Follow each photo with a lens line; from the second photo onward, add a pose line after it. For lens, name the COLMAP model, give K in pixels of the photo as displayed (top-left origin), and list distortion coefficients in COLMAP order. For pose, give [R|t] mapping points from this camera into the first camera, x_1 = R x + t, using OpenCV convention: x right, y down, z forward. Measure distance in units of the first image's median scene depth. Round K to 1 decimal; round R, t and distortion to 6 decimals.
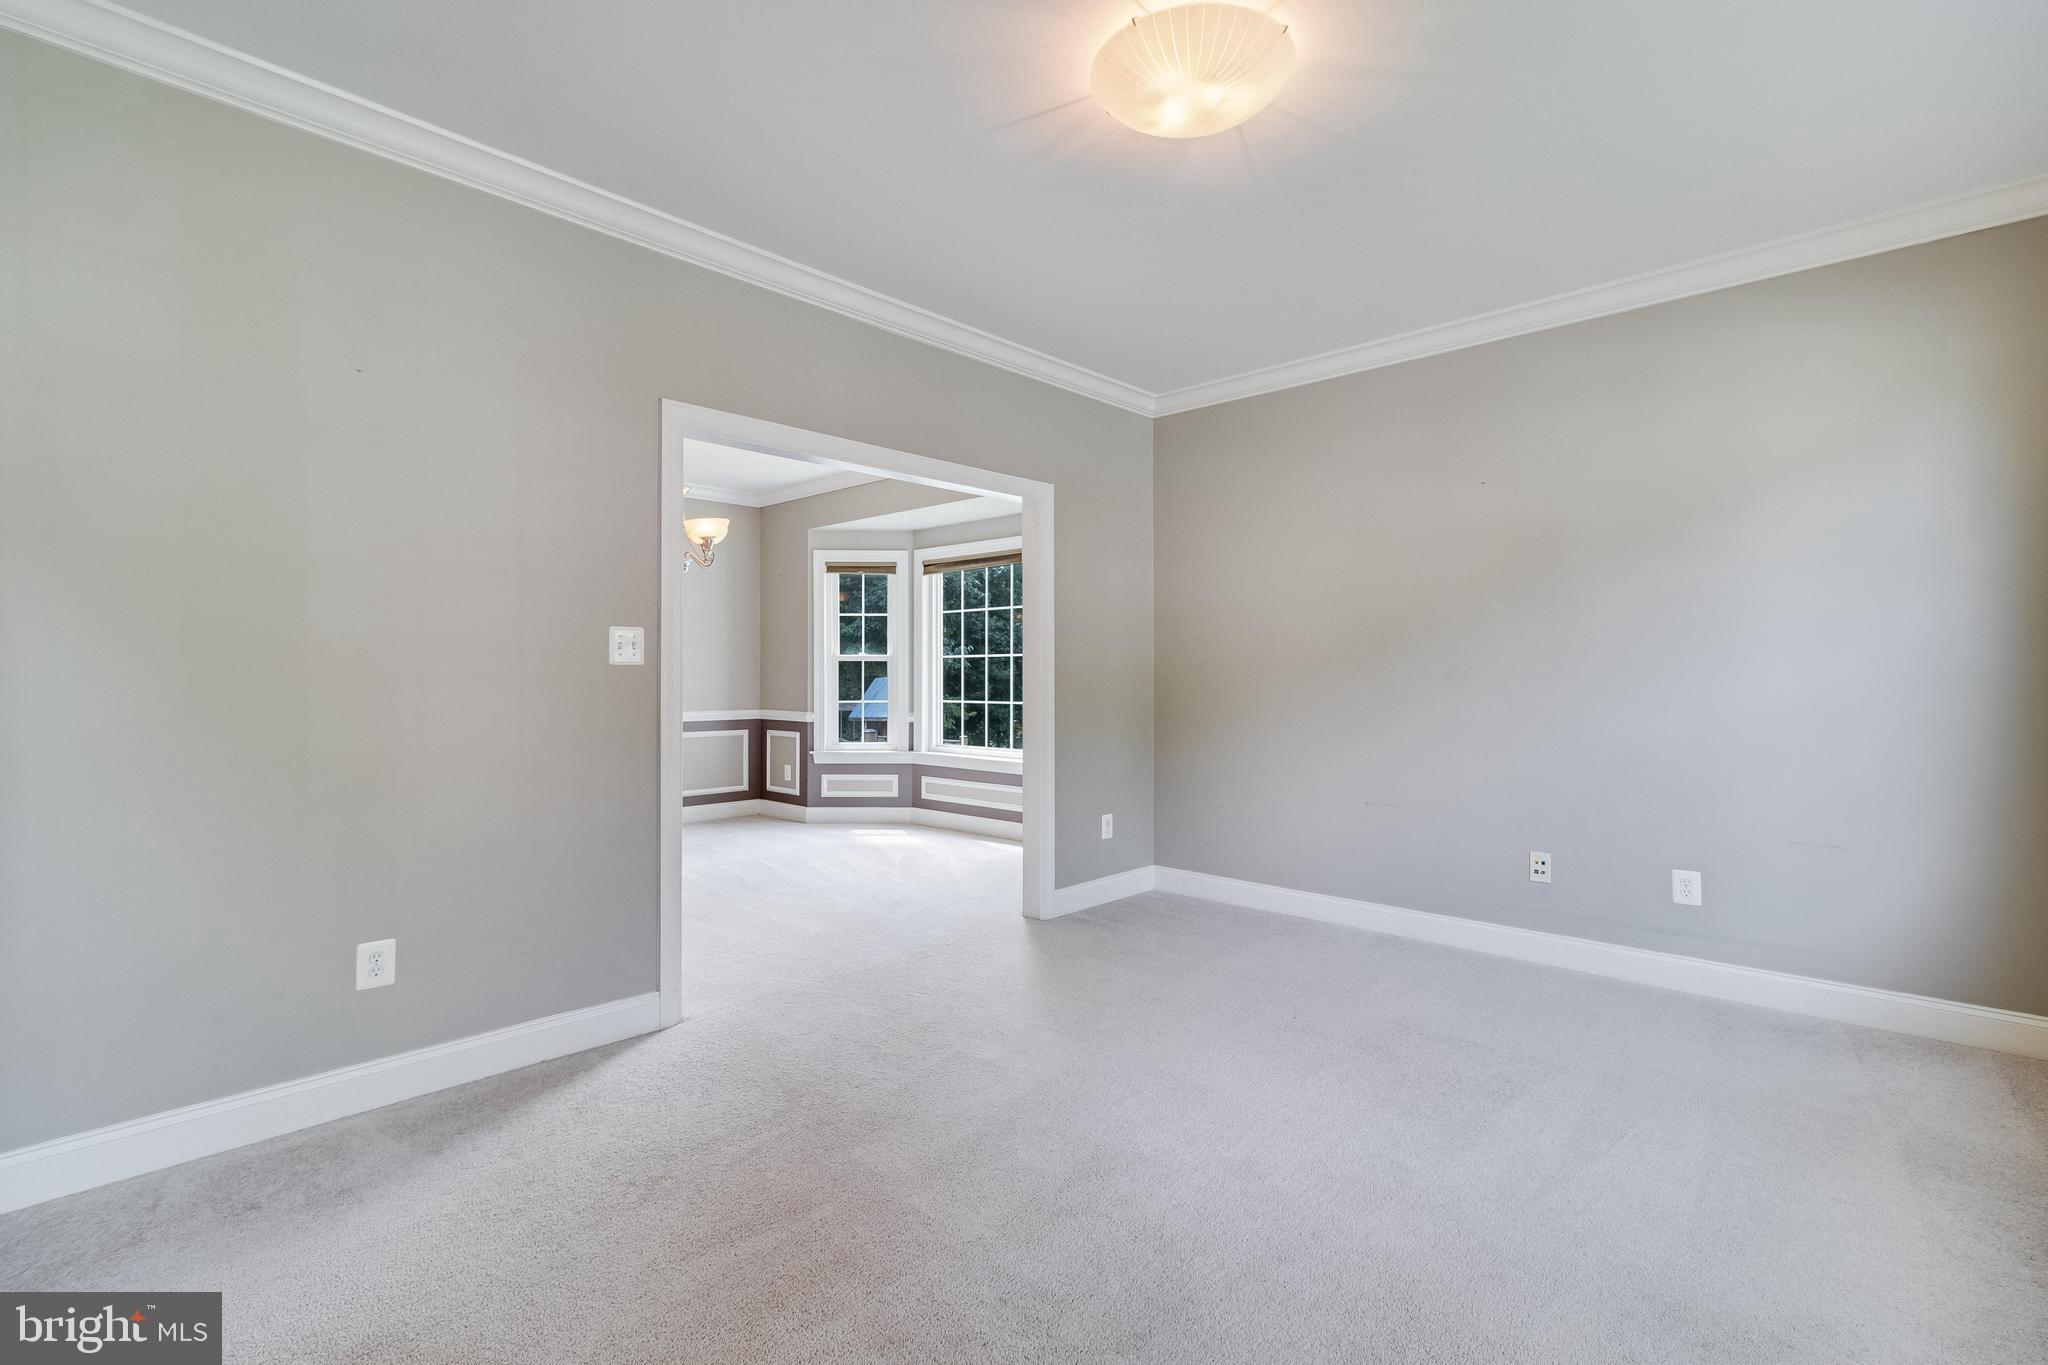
lens RADIAL K [[940.9, 0, 1023.5], [0, 940.9, 665.0], [0, 0, 1]] dist [0.002777, 0.000391]
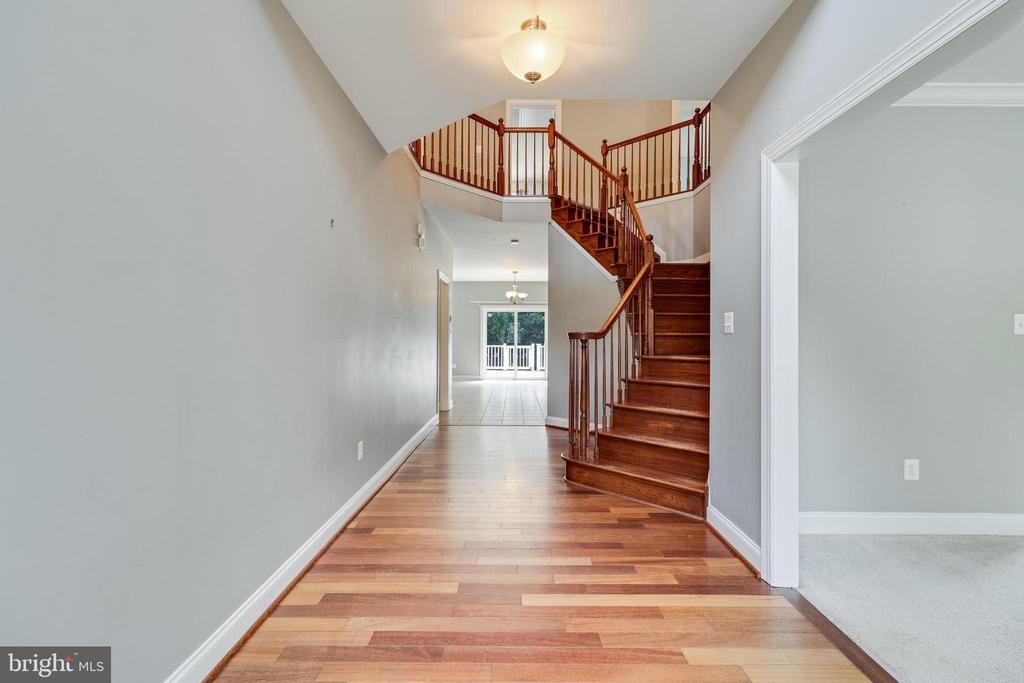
lens RADIAL K [[470.4, 0, 517.0], [0, 470.4, 334.6], [0, 0, 1]] dist [0.002777, 0.000391]
pose [[0.685668, -0.002671, -0.727909, -0.305943], [0.005380, 0.999985, 0.001399, -0.004771], [0.727894, -0.004875, 0.685672, -0.261629]]
